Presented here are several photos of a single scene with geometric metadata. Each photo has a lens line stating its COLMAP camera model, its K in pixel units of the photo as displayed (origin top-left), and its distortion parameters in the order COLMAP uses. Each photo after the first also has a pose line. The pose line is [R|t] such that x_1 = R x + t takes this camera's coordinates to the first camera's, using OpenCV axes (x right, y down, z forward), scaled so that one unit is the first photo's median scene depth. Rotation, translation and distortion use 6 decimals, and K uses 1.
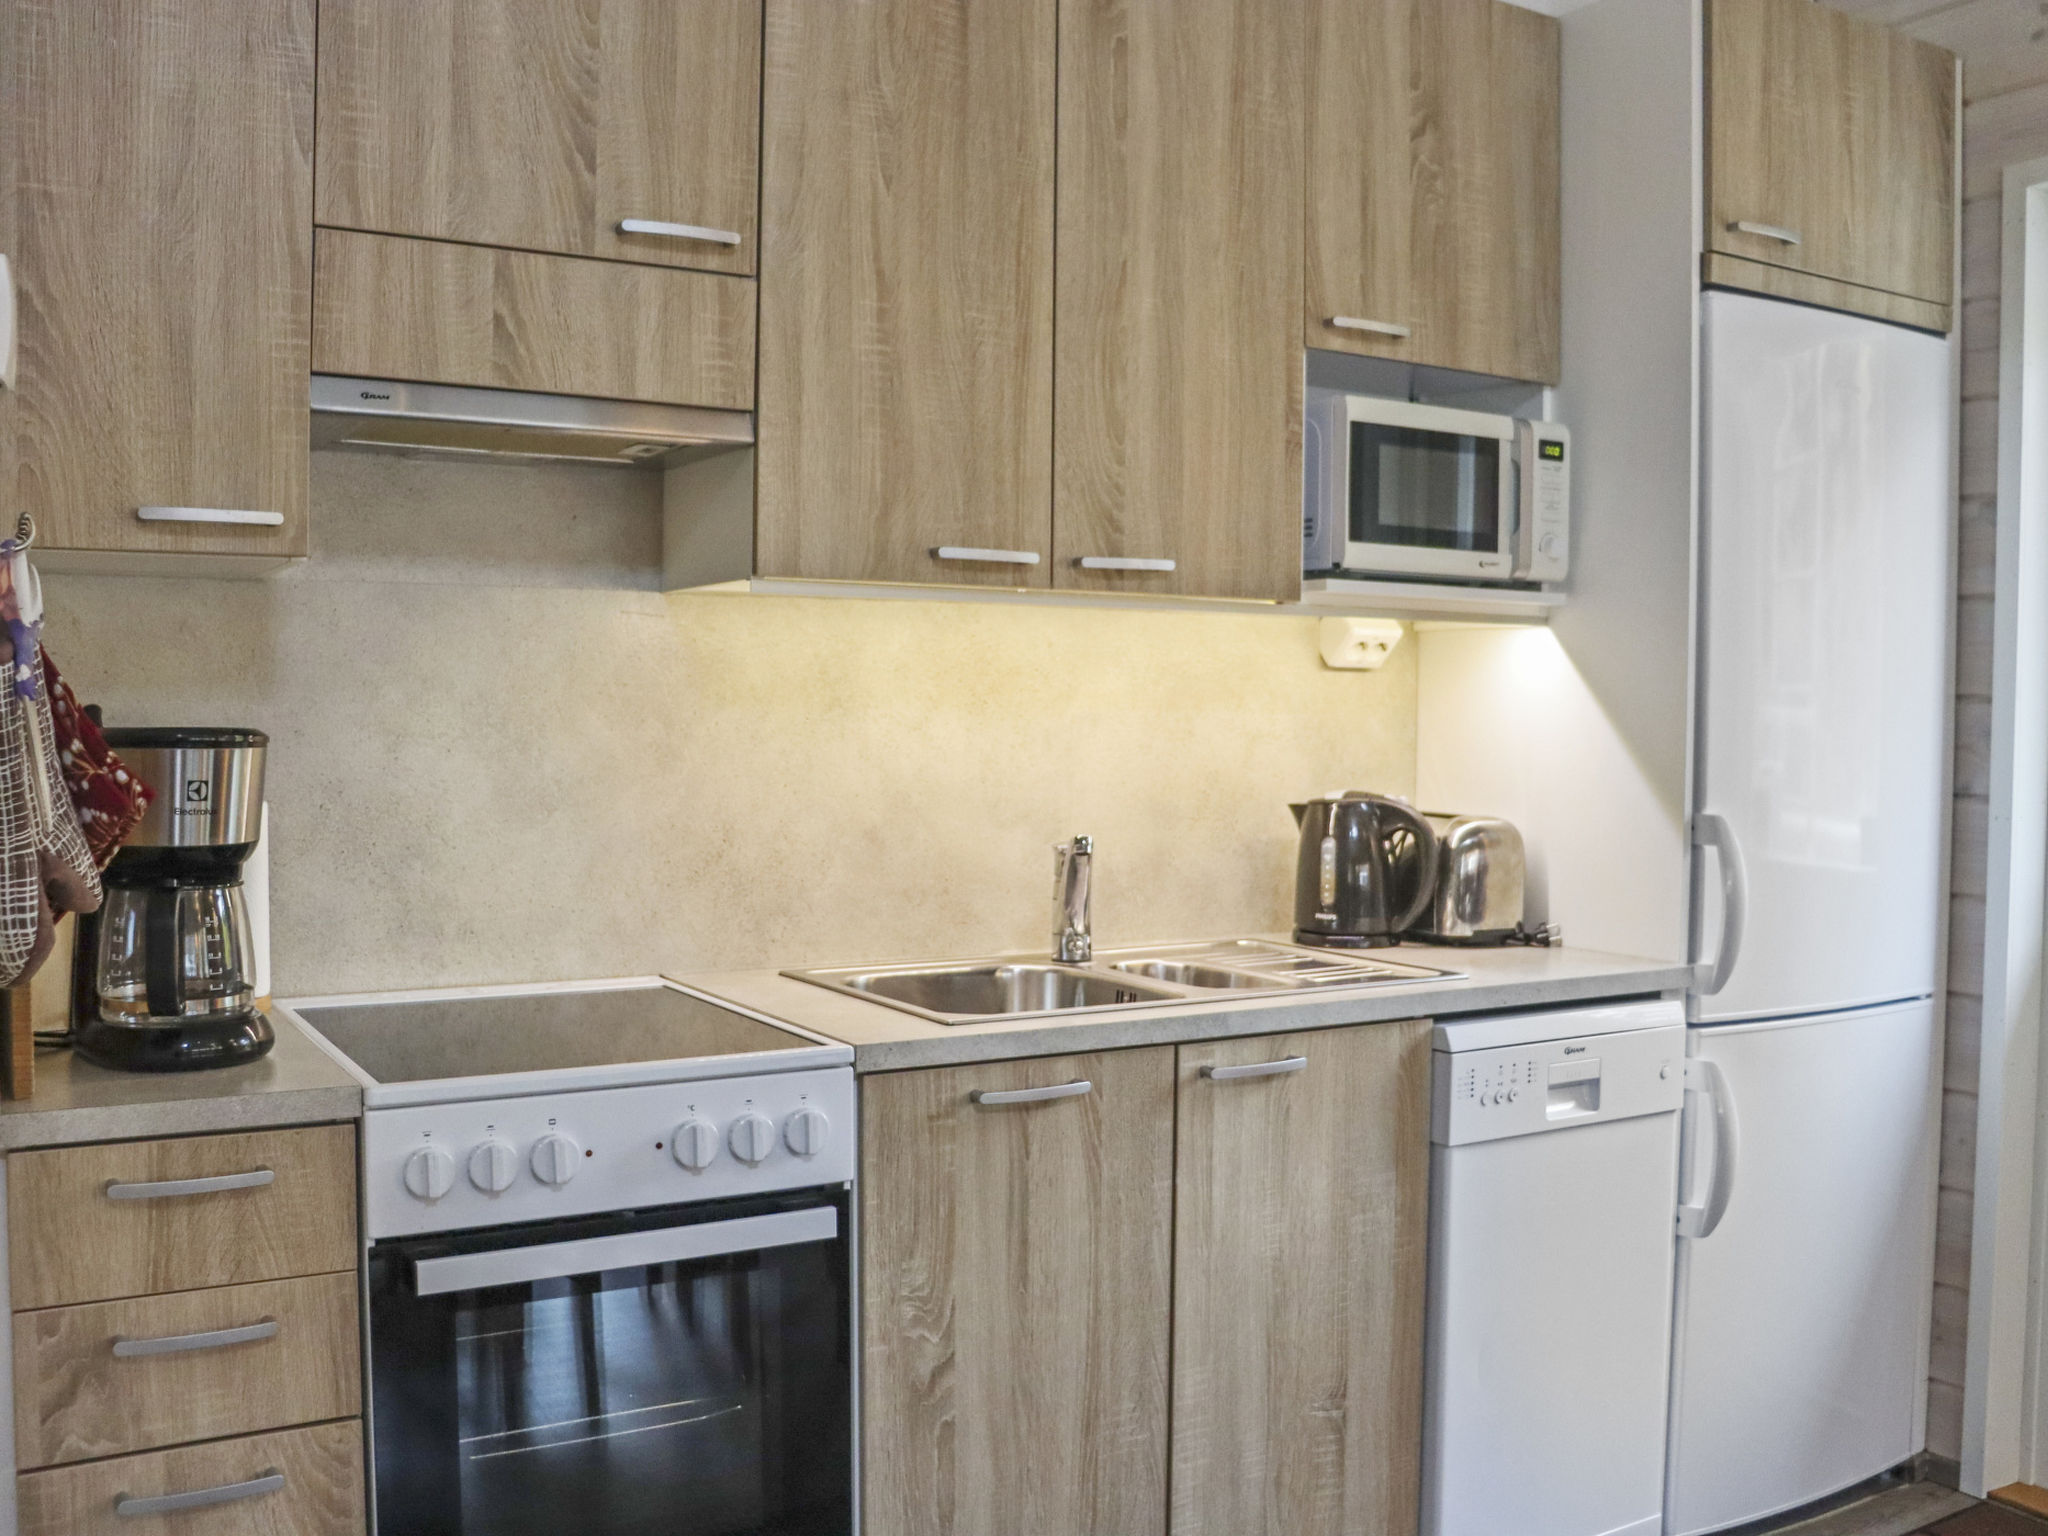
lens RADIAL K [[1879.7, 0, 1017.9], [0, 1879.7, 792.5], [0, 0, 1]] dist [-0.177940, 0.155131]
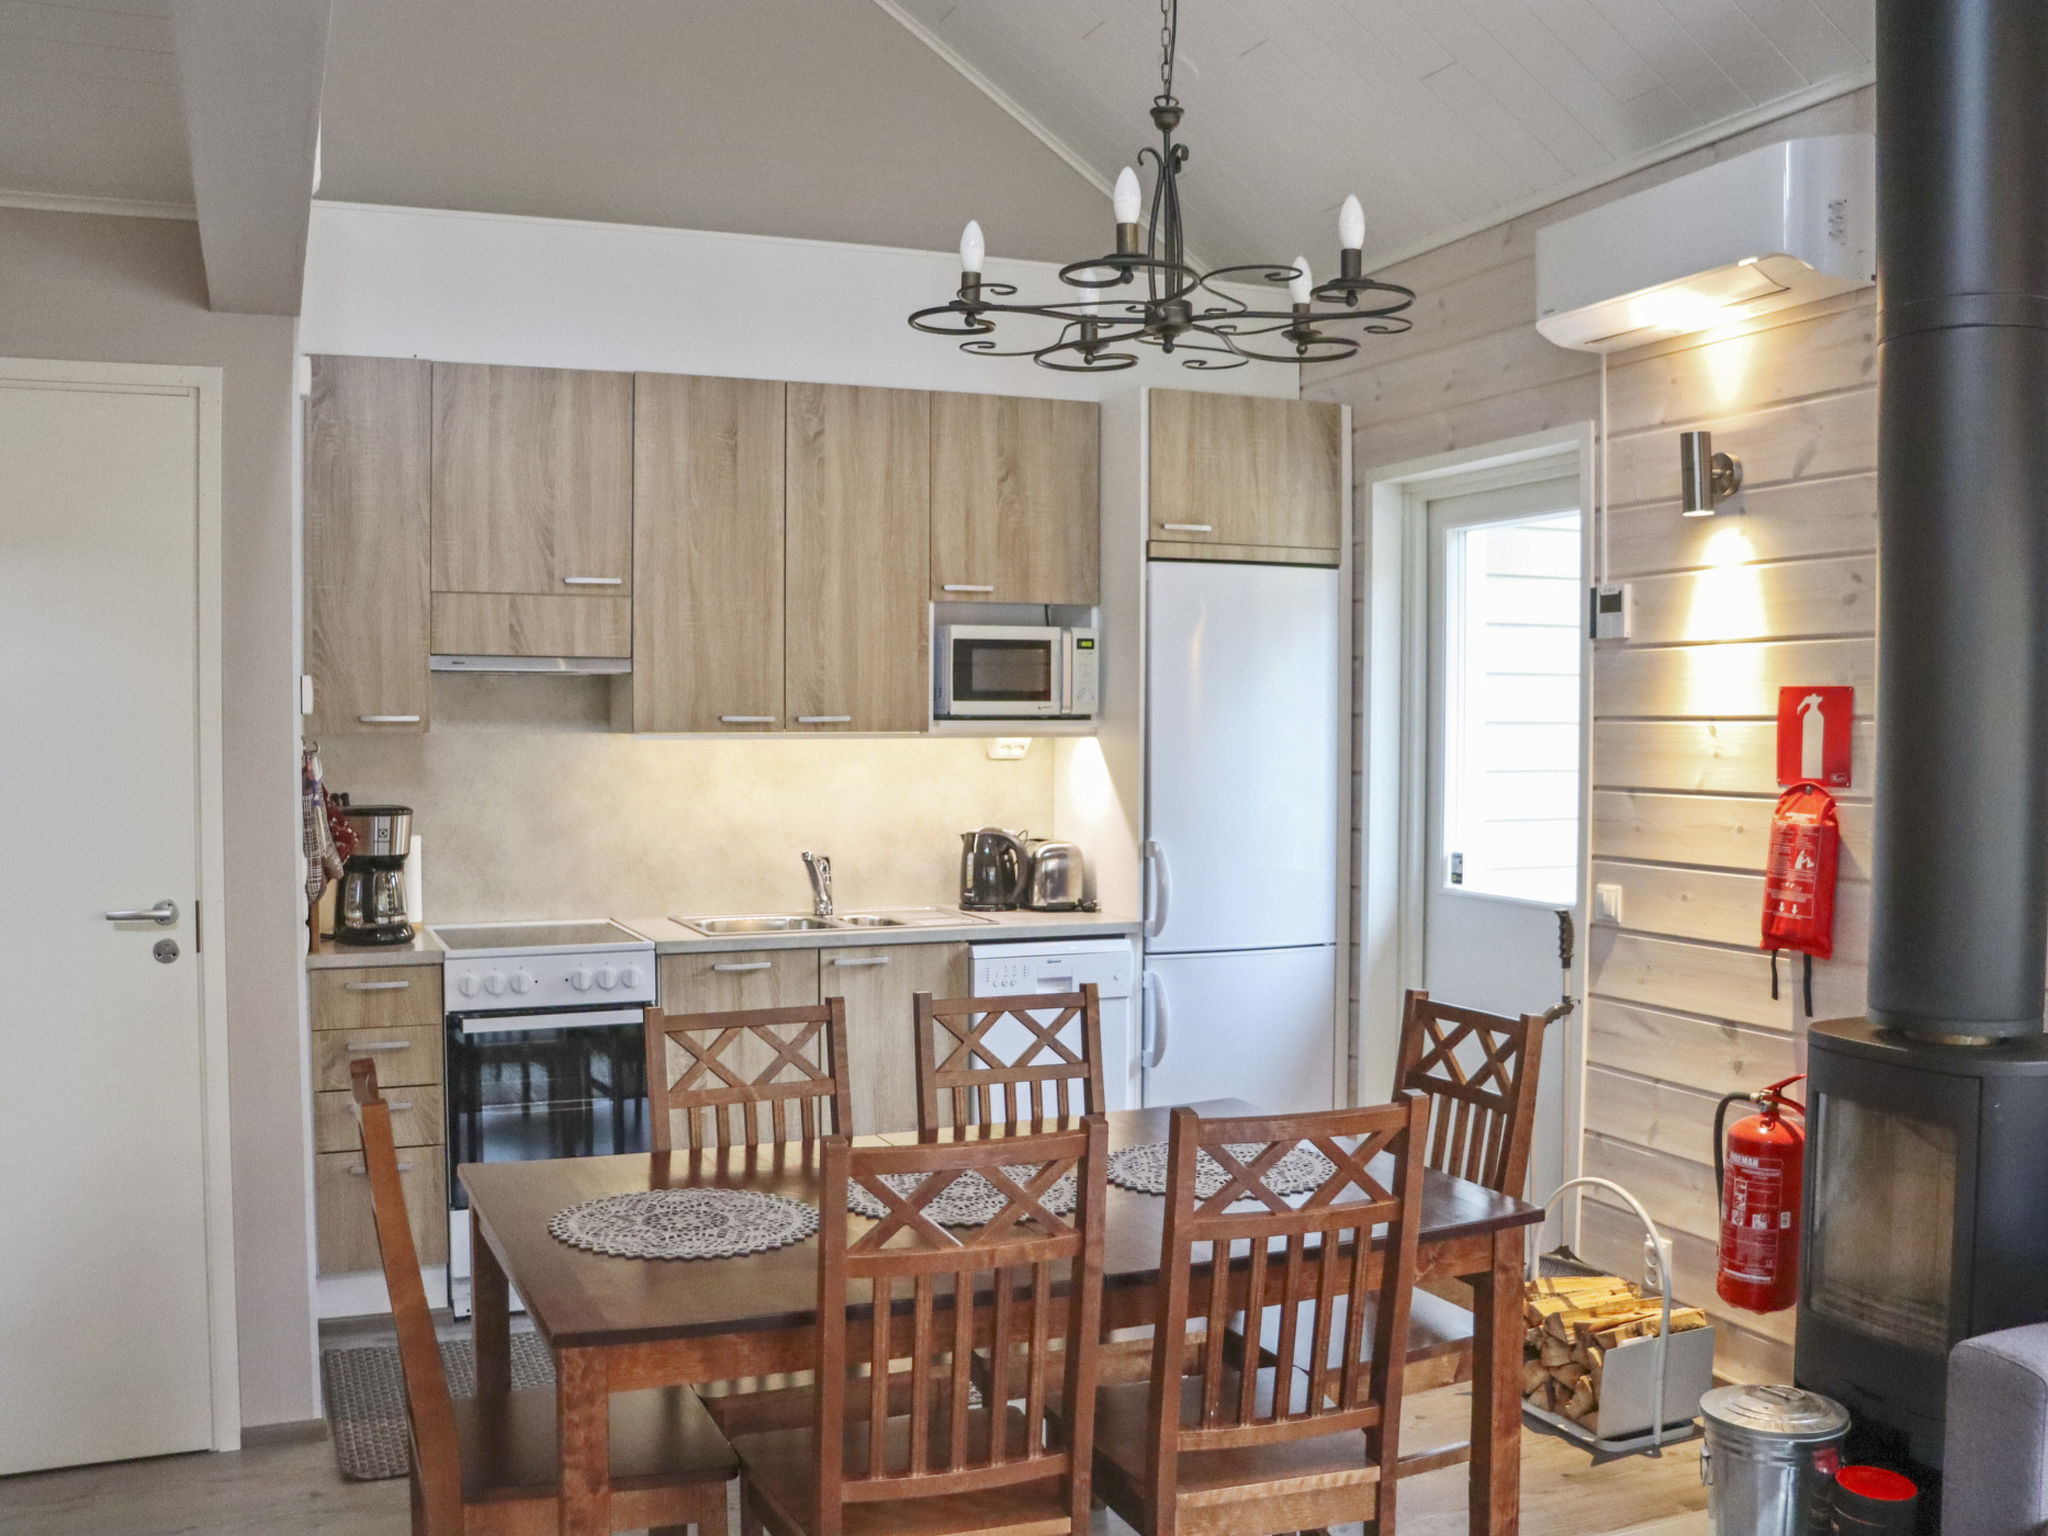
lens RADIAL K [[1879.7, 0, 1017.9], [0, 1879.7, 792.5], [0, 0, 1]] dist [-0.177940, 0.155131]
pose [[0.990361, -0.002025, -0.138495, 0.569623], [0.001439, 0.999990, -0.004332, -0.033352], [0.138503, 0.004091, 0.990354, -1.033054]]
